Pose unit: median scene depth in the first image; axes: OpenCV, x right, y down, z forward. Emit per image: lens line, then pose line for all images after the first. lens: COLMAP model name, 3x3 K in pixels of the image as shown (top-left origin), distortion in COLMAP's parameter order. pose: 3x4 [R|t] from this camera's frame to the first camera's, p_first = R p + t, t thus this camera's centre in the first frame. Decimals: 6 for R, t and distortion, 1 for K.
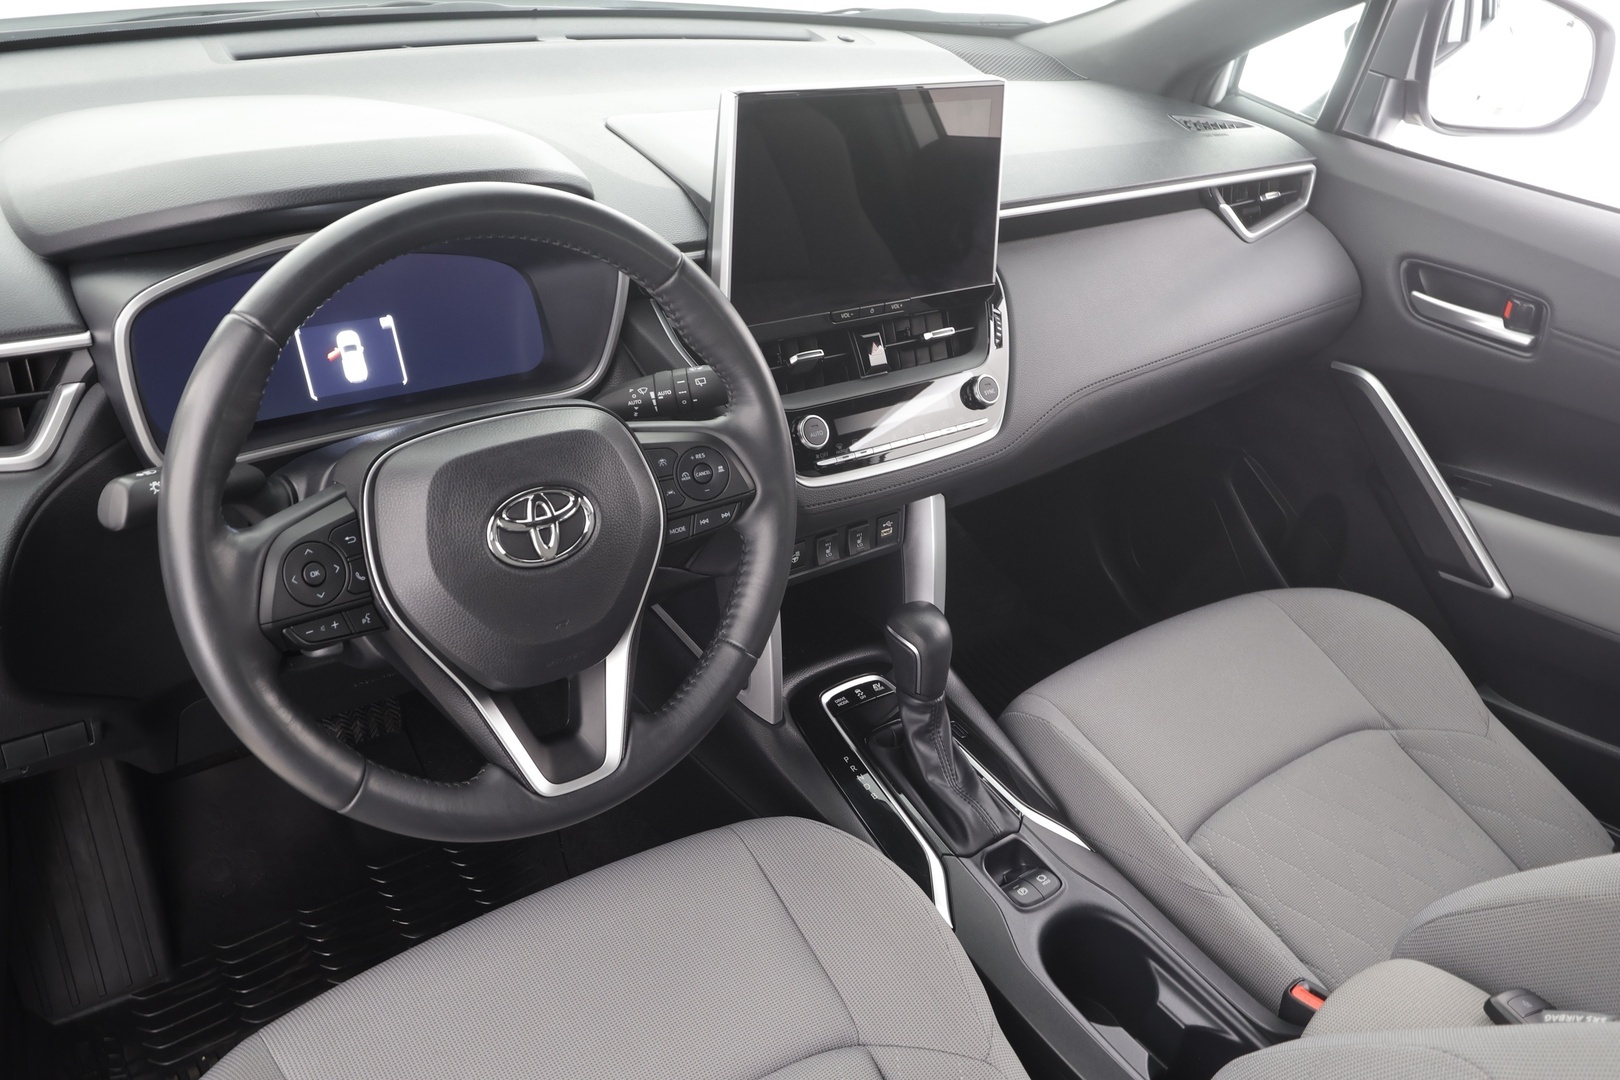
lens RADIAL K [[1301.7, 0, 810.0], [0, 1301.7, 540.0], [0, 0, 1]] dist [0.025567, -0.002844]
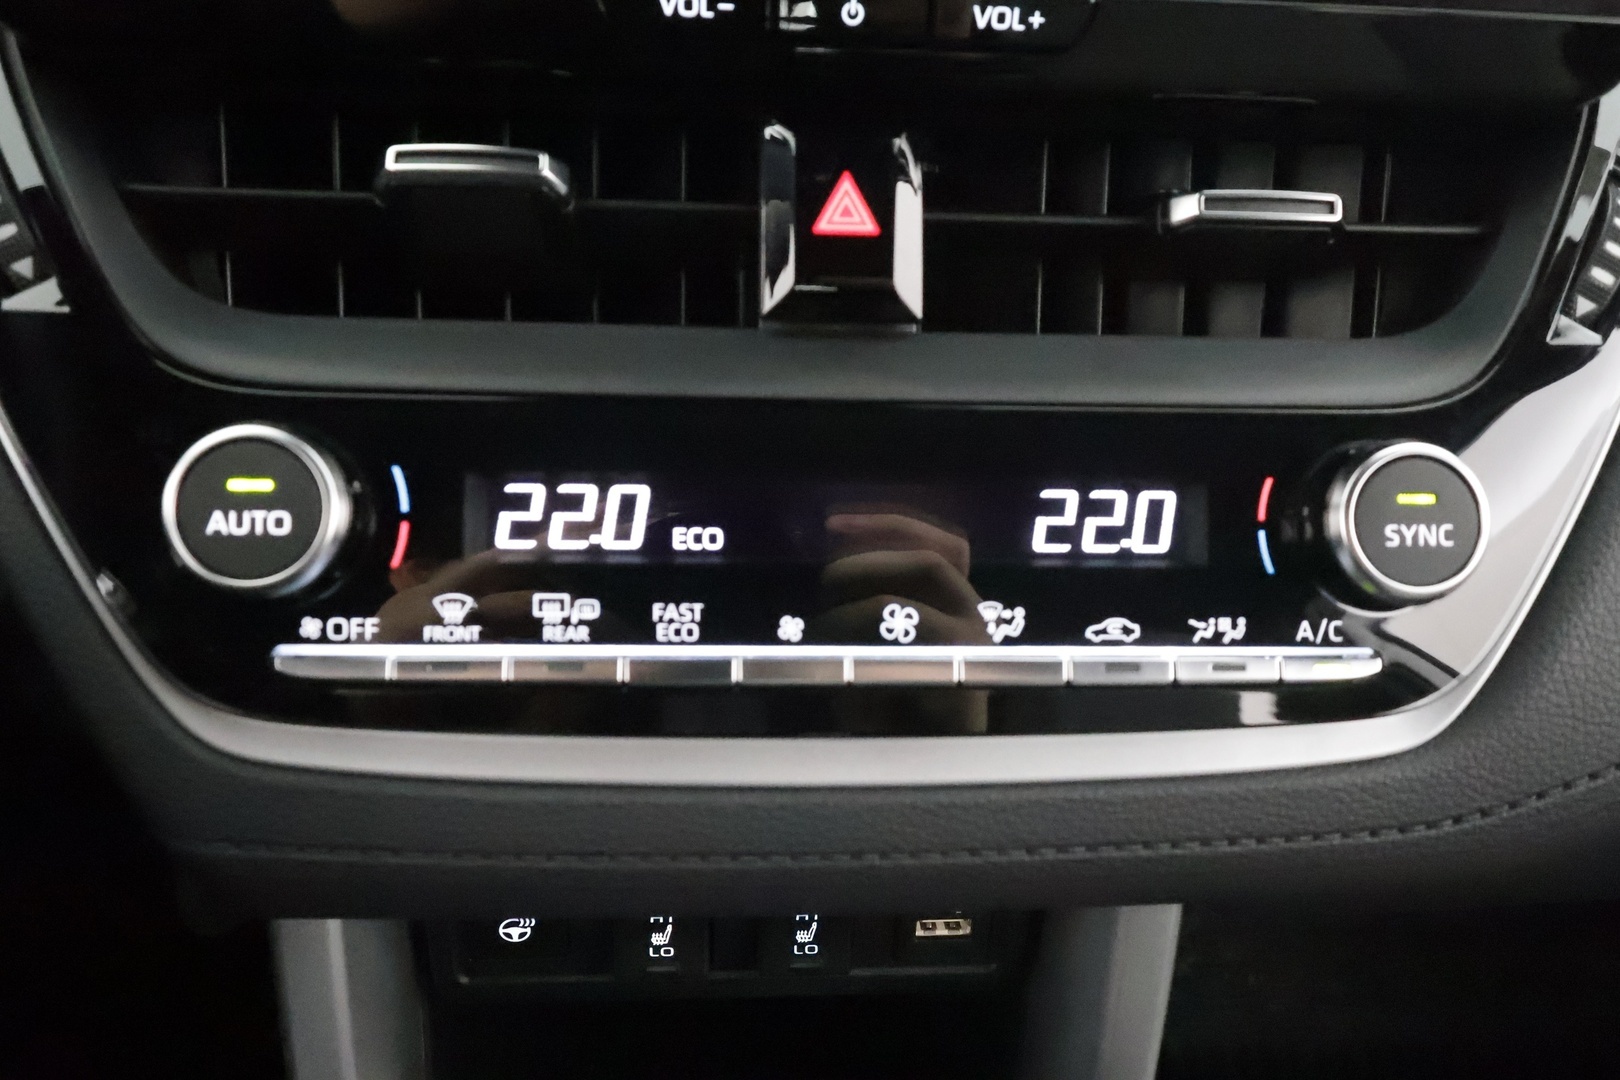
lens RADIAL K [[1301.7, 0, 810.0], [0, 1301.7, 540.0], [0, 0, 1]] dist [0.025567, -0.002844]
pose [[0.831201, 0.264433, -0.489060, 0.171680], [-0.256738, 0.962803, 0.084235, -0.116623], [0.493143, 0.055544, 0.868173, 0.860694]]
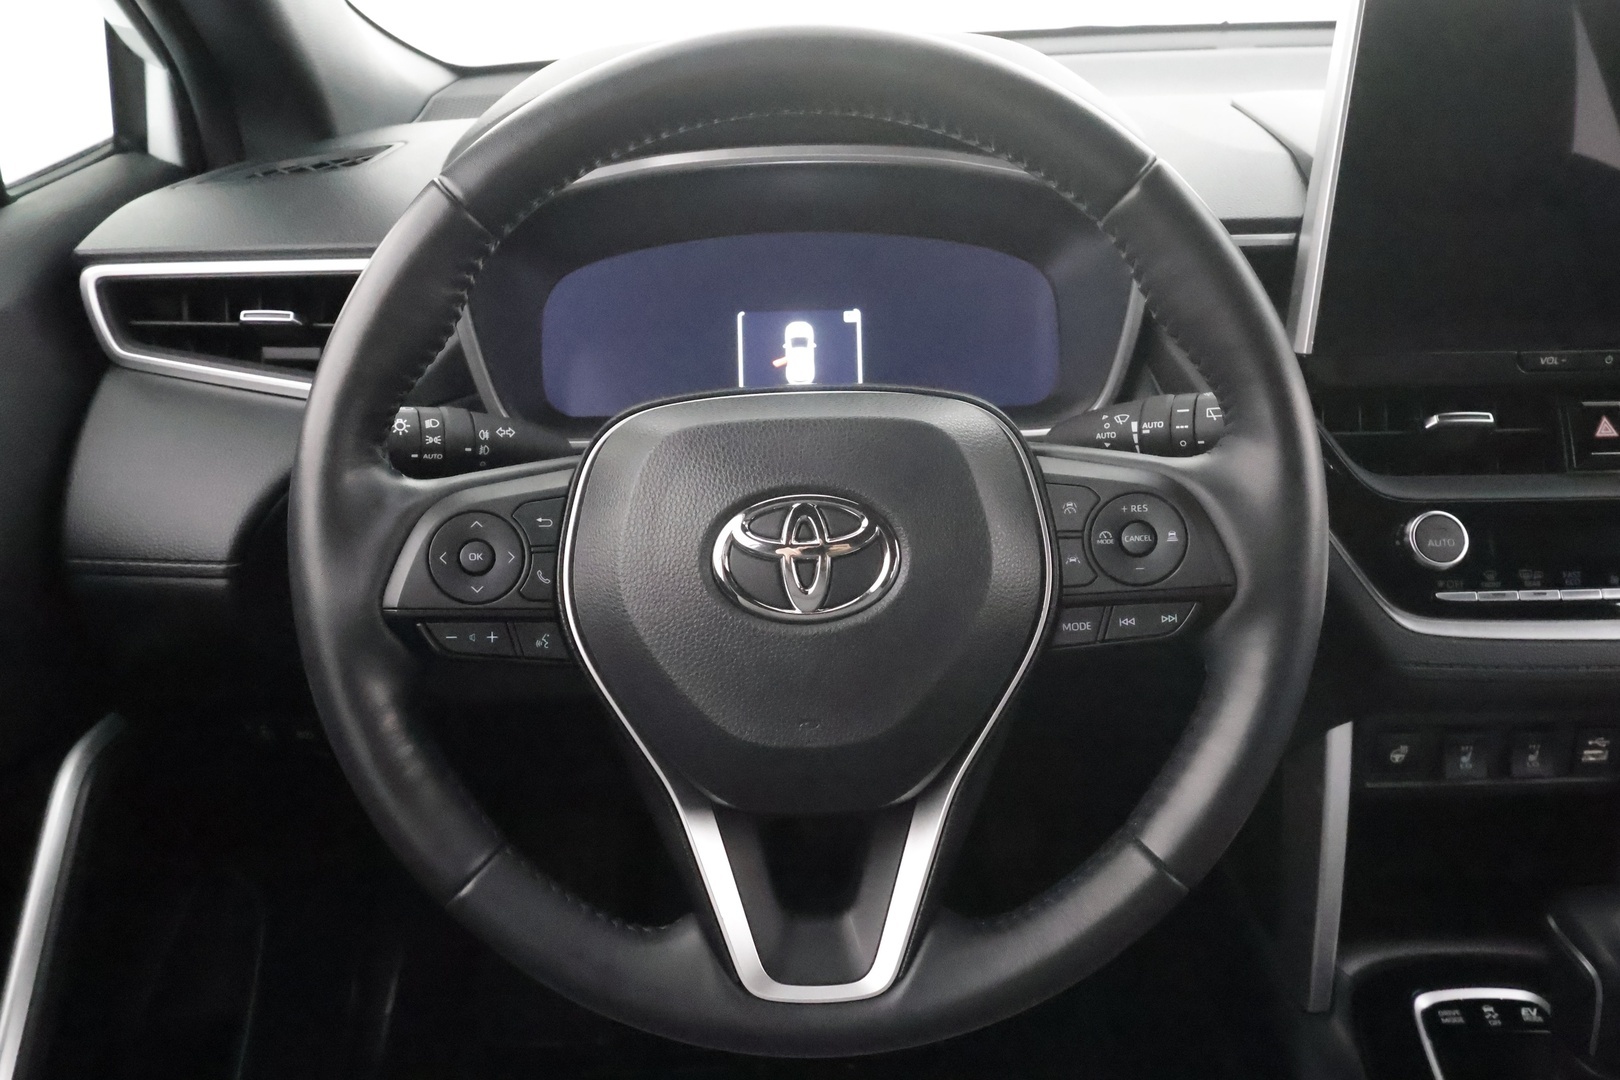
lens RADIAL K [[1216.8, 0, 810.0], [0, 1216.8, 540.0], [0, 0, 1]] dist [0.012499, 0.004070]
pose [[0.800019, 0.147497, -0.581562, 0.095611], [-0.221392, 0.973479, -0.057660, 0.010597], [0.557634, 0.174883, 0.811456, 0.396247]]
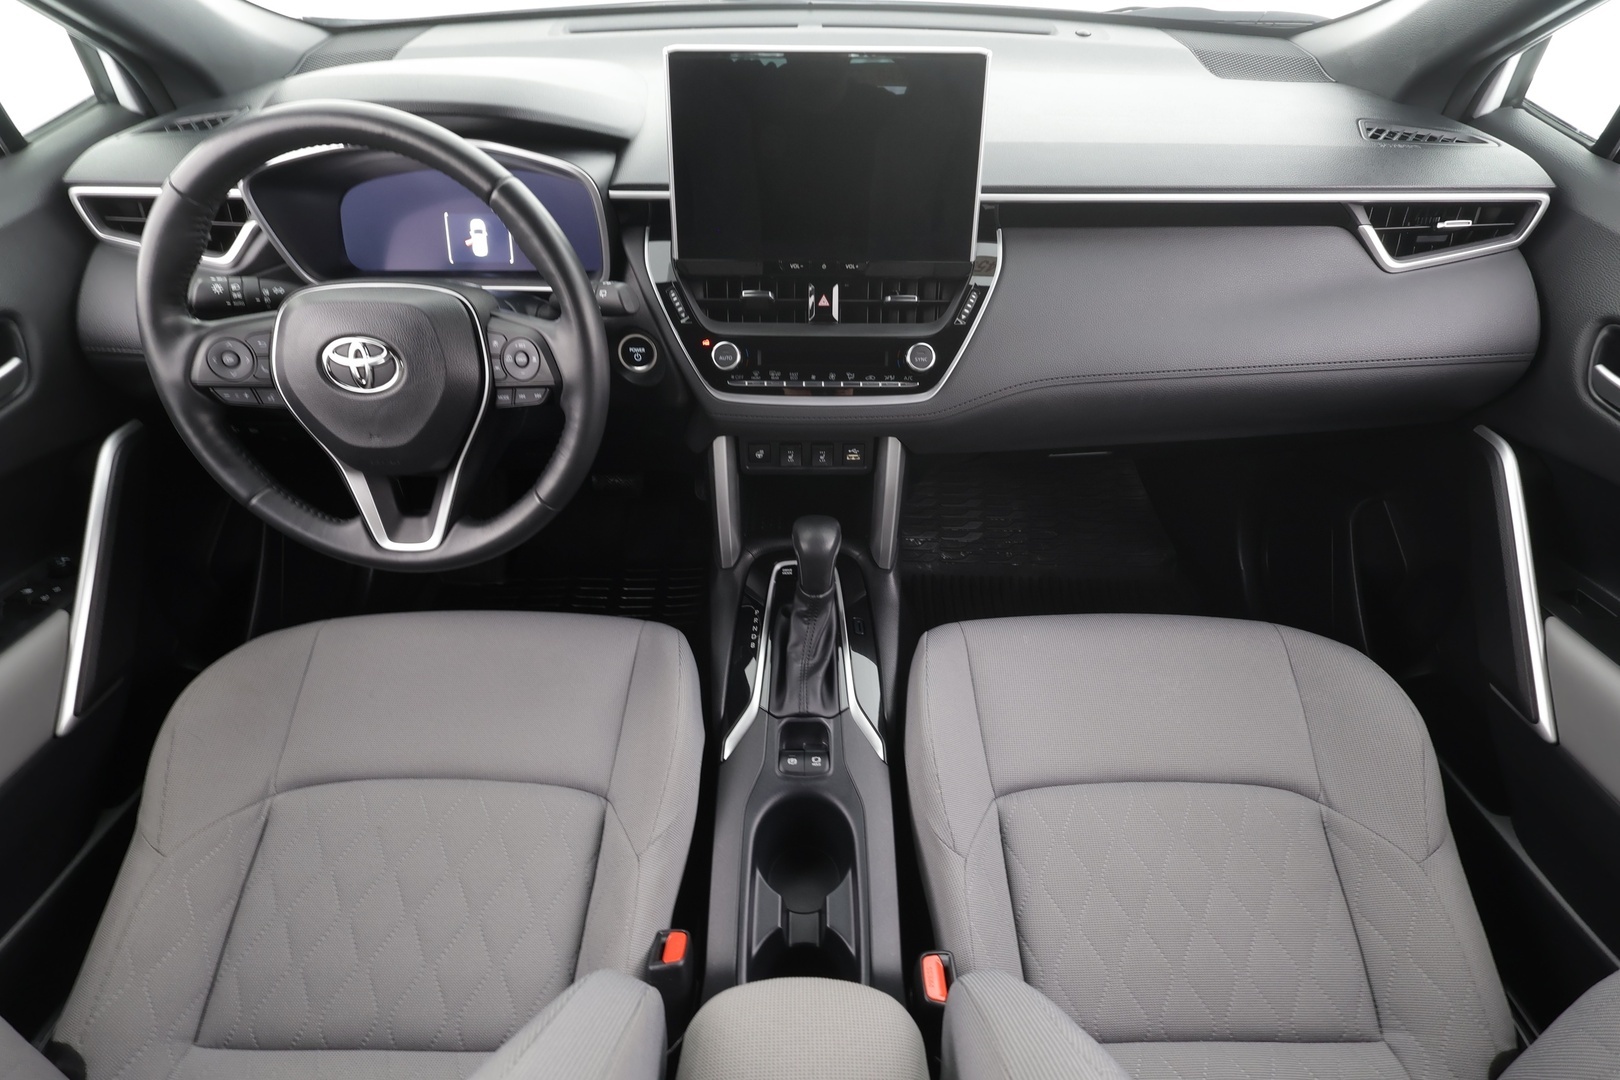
lens RADIAL K [[800.4, 0, 812.5], [0, 800.4, 534.8], [0, 0, 1]] dist [0.011860, 0.001390]
pose [[0.789286, 0.332270, -0.516357, 0.514588], [-0.245330, 0.941547, 0.230872, -0.118558], [0.562886, -0.055546, 0.824666, 0.404343]]
